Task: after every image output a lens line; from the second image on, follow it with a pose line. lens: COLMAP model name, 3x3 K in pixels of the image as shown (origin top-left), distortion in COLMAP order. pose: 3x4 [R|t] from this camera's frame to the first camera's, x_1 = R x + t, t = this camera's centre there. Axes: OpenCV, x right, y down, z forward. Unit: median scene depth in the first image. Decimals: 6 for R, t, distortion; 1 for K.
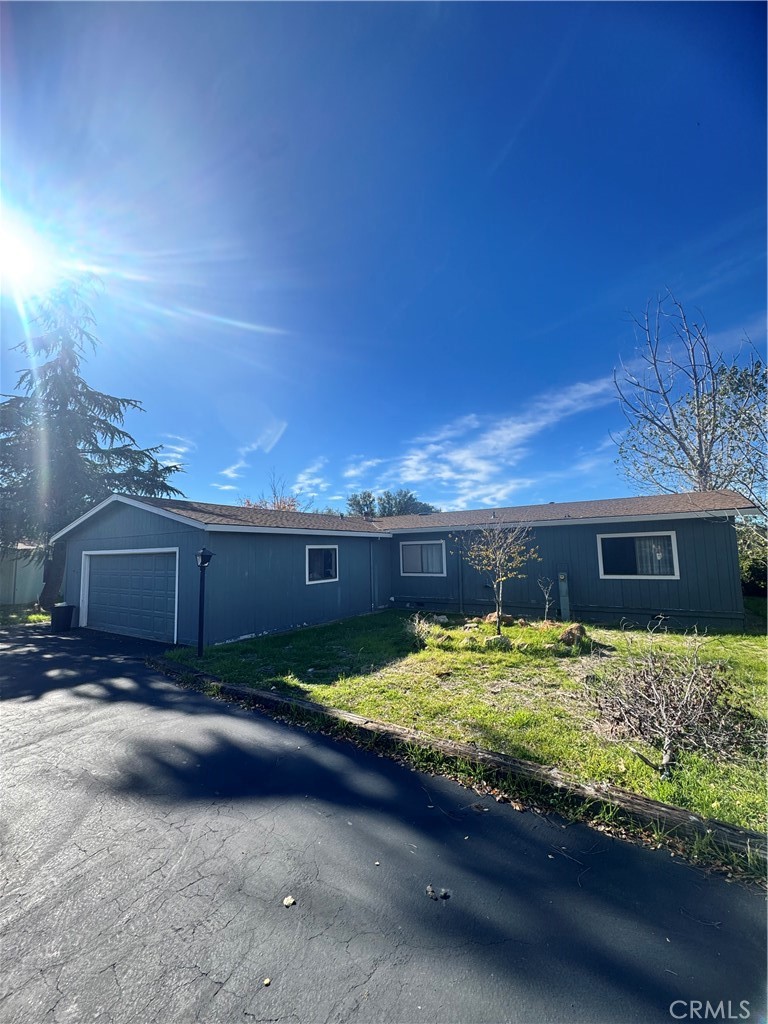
lens RADIAL K [[409.8, 0, 384.0], [0, 409.8, 512.0], [0, 0, 1]] dist [-0.003053, 0.000352]
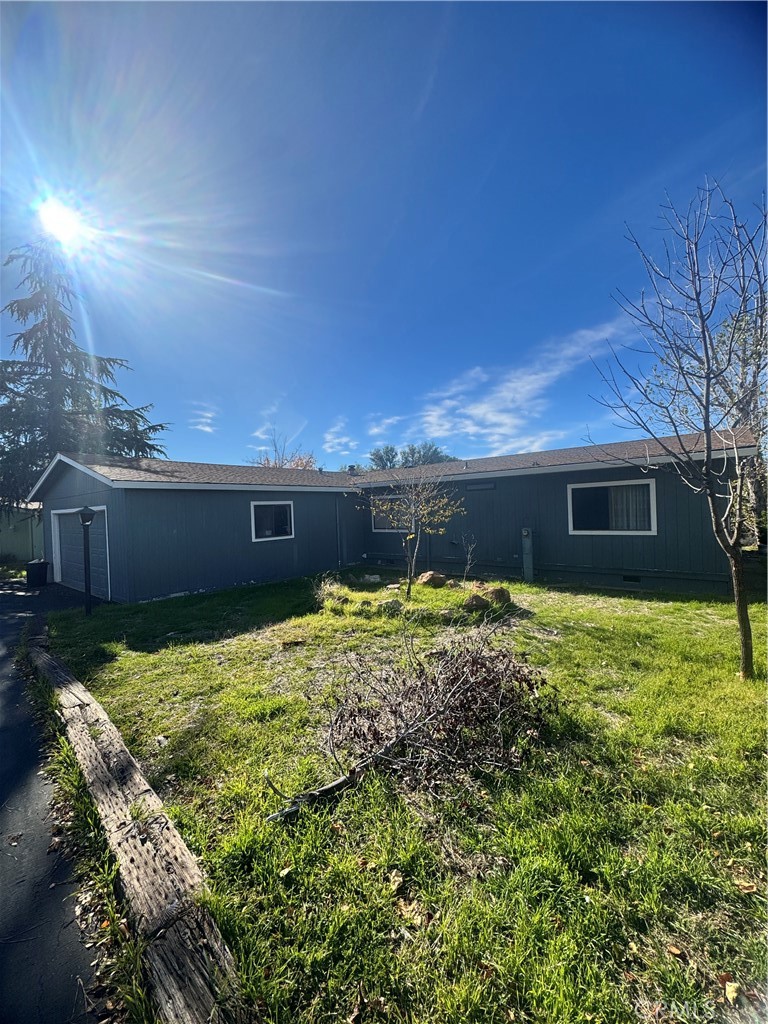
lens RADIAL K [[408.5, 0, 384.0], [0, 408.5, 512.0], [0, 0, 1]] dist [-0.002853, -0.000008]
pose [[0.992891, -0.011075, -0.118514, 0.296698], [0.023809, 0.994019, 0.106582, 0.014144], [0.116625, -0.108646, 0.987216, 0.114938]]
